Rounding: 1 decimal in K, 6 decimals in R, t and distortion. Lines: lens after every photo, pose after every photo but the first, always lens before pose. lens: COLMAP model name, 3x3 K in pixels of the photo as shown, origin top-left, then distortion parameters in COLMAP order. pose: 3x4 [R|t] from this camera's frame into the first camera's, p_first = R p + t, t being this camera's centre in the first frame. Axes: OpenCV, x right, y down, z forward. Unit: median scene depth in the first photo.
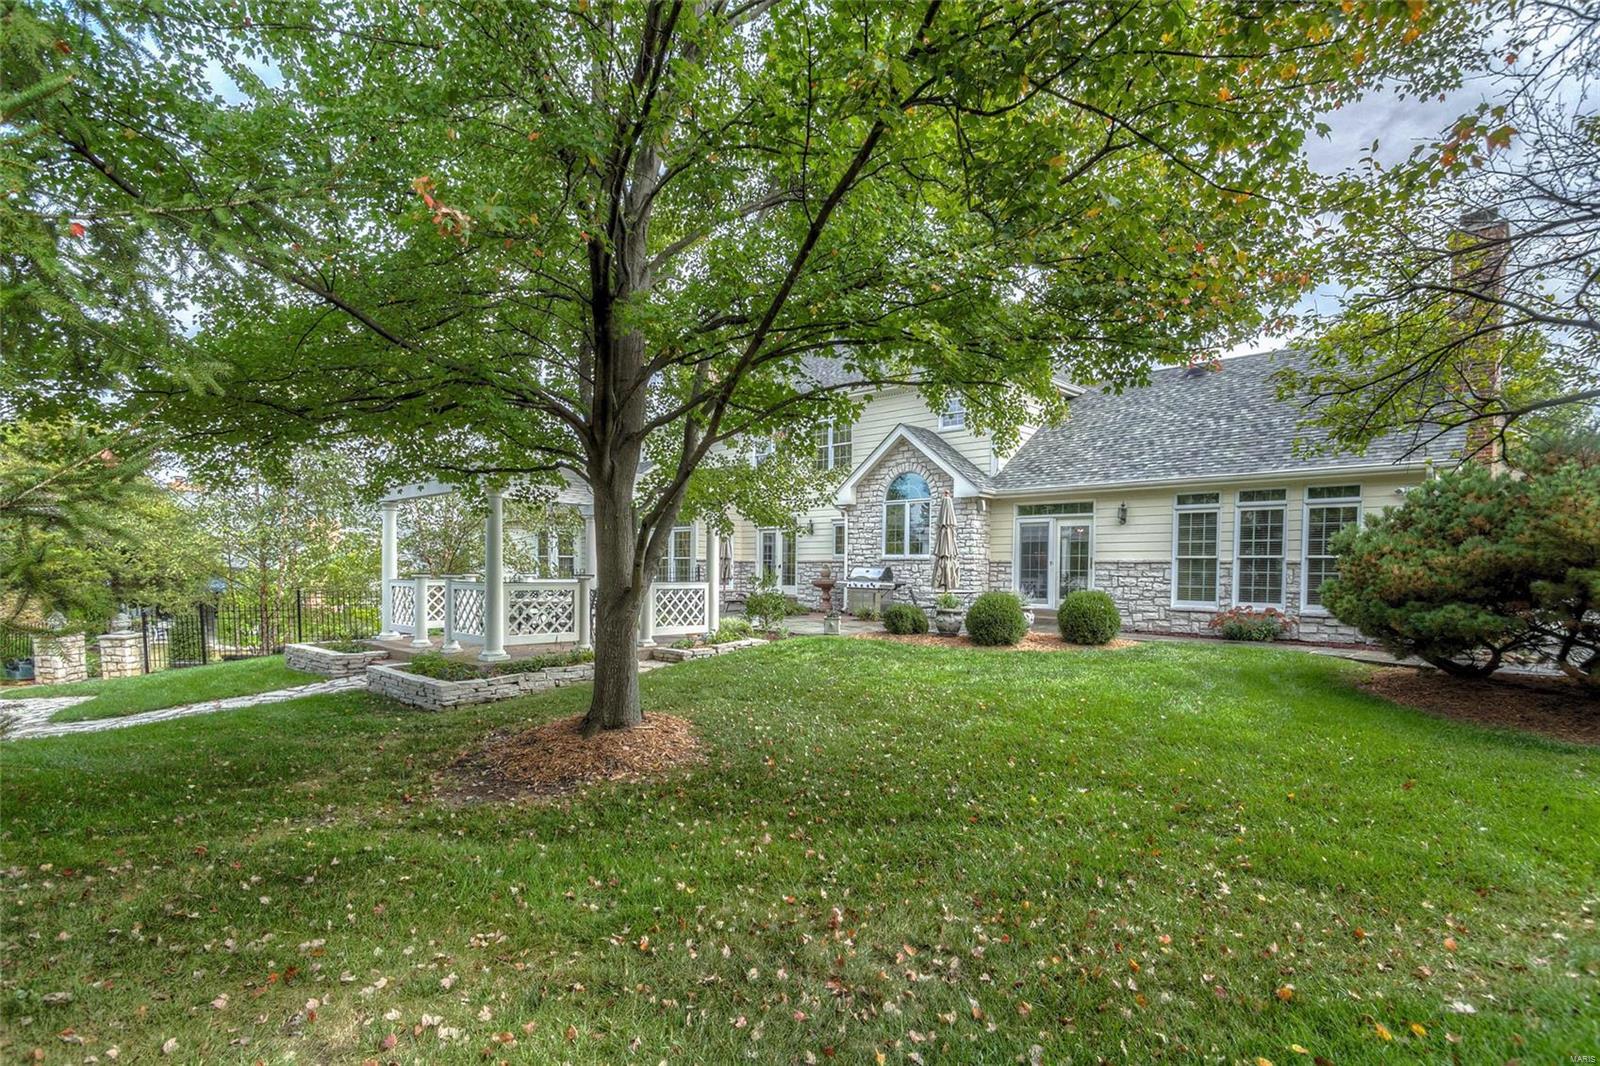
lens RADIAL K [[810.0, 0, 800.0], [0, 810.0, 545.6], [0, 0, 1]] dist [0.003367, 0.000190]
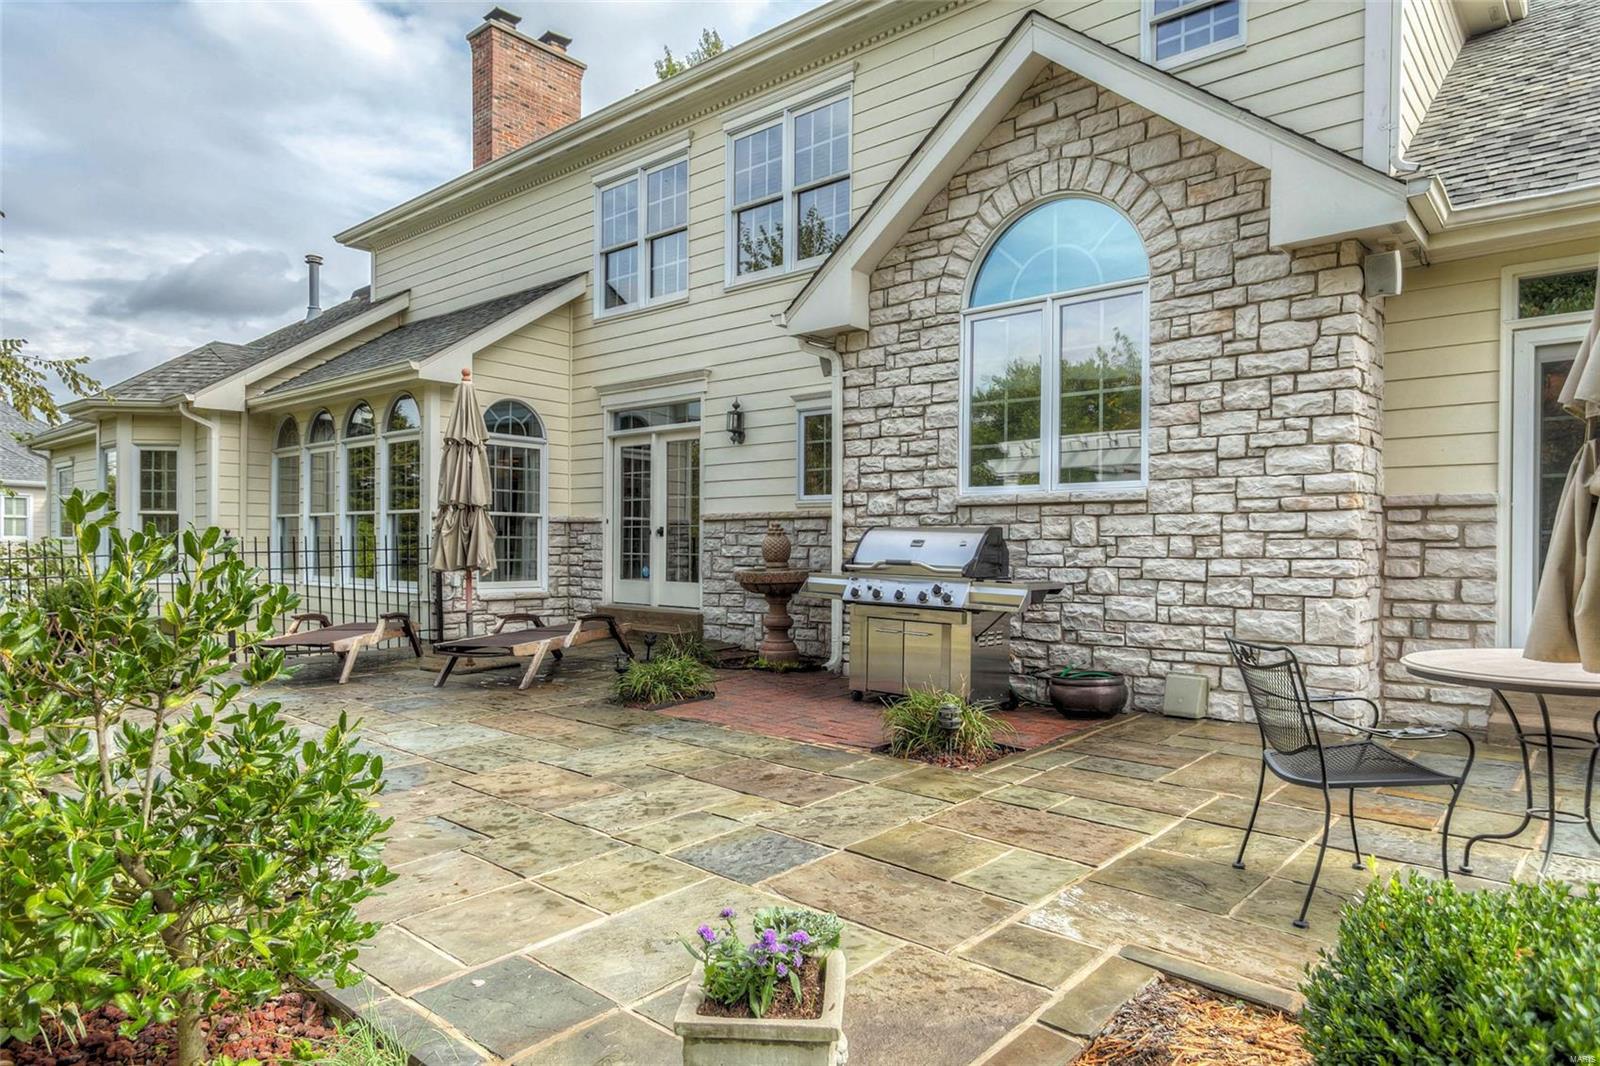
lens RADIAL K [[949.0, 0, 800.6], [0, 949.0, 535.9], [0, 0, 1]] dist [-0.001465, -0.000126]
pose [[0.999533, -0.003814, 0.030311, 0.031550], [0.003192, 0.999784, 0.020543, 0.021286], [-0.030383, -0.020437, 0.999329, 0.637105]]
